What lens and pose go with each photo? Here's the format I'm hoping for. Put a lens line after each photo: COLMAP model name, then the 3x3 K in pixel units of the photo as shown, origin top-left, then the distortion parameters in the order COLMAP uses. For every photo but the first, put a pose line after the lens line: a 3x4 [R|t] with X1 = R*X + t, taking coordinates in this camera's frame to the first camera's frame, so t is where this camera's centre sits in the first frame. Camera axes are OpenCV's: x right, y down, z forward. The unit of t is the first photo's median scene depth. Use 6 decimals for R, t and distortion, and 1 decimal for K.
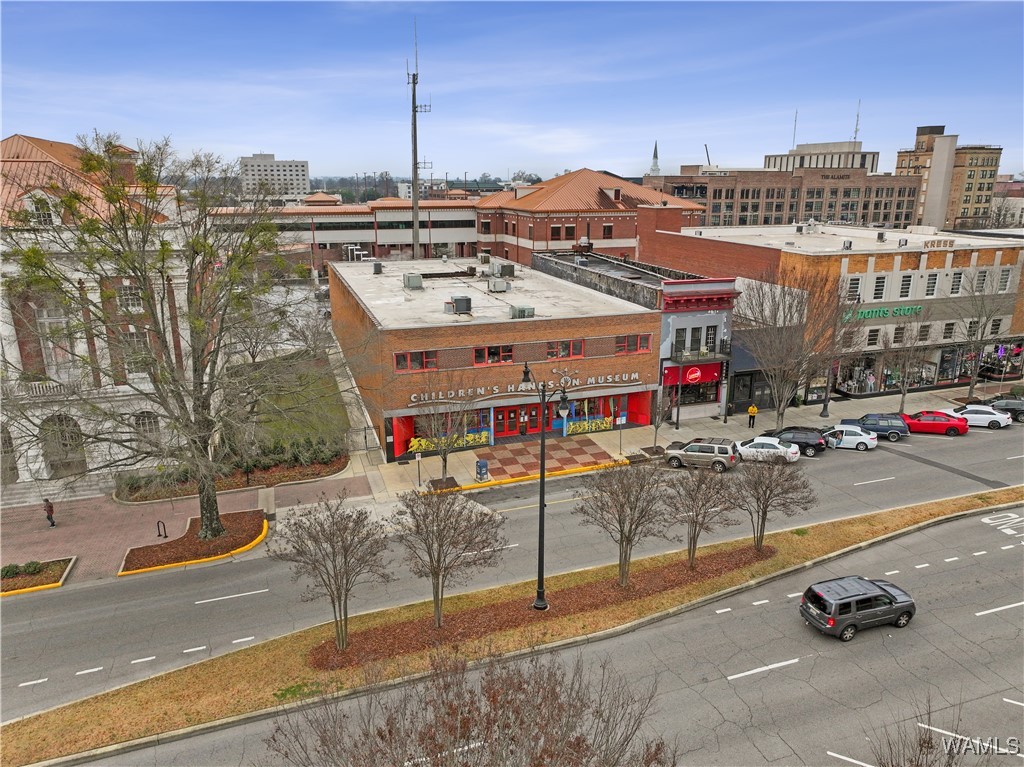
lens RADIAL K [[705.8, 0, 514.4], [0, 705.8, 381.3], [0, 0, 1]] dist [-0.003919, 0.002373]
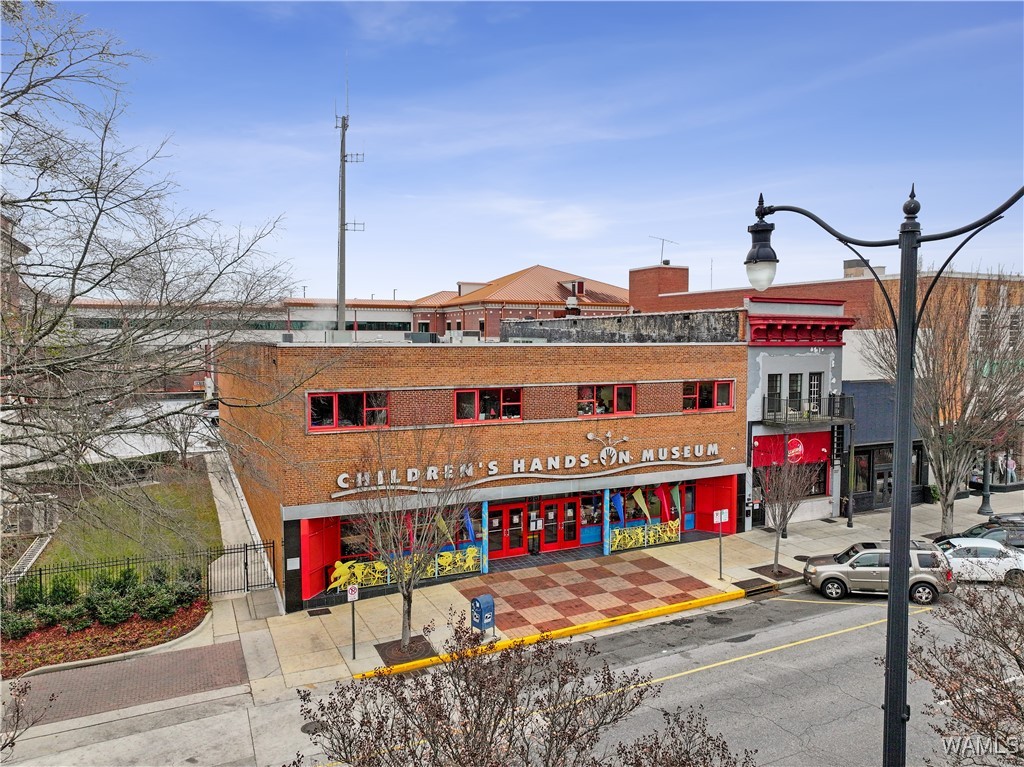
lens RADIAL K [[705.8, 0, 510.4], [0, 705.8, 383.2], [0, 0, 1]] dist [-0.003919, 0.002373]
pose [[0.993893, -0.006022, 0.110179, -0.072106], [0.029783, 0.976089, -0.215319, 0.065617], [-0.106248, 0.217286, 0.970308, 0.437319]]
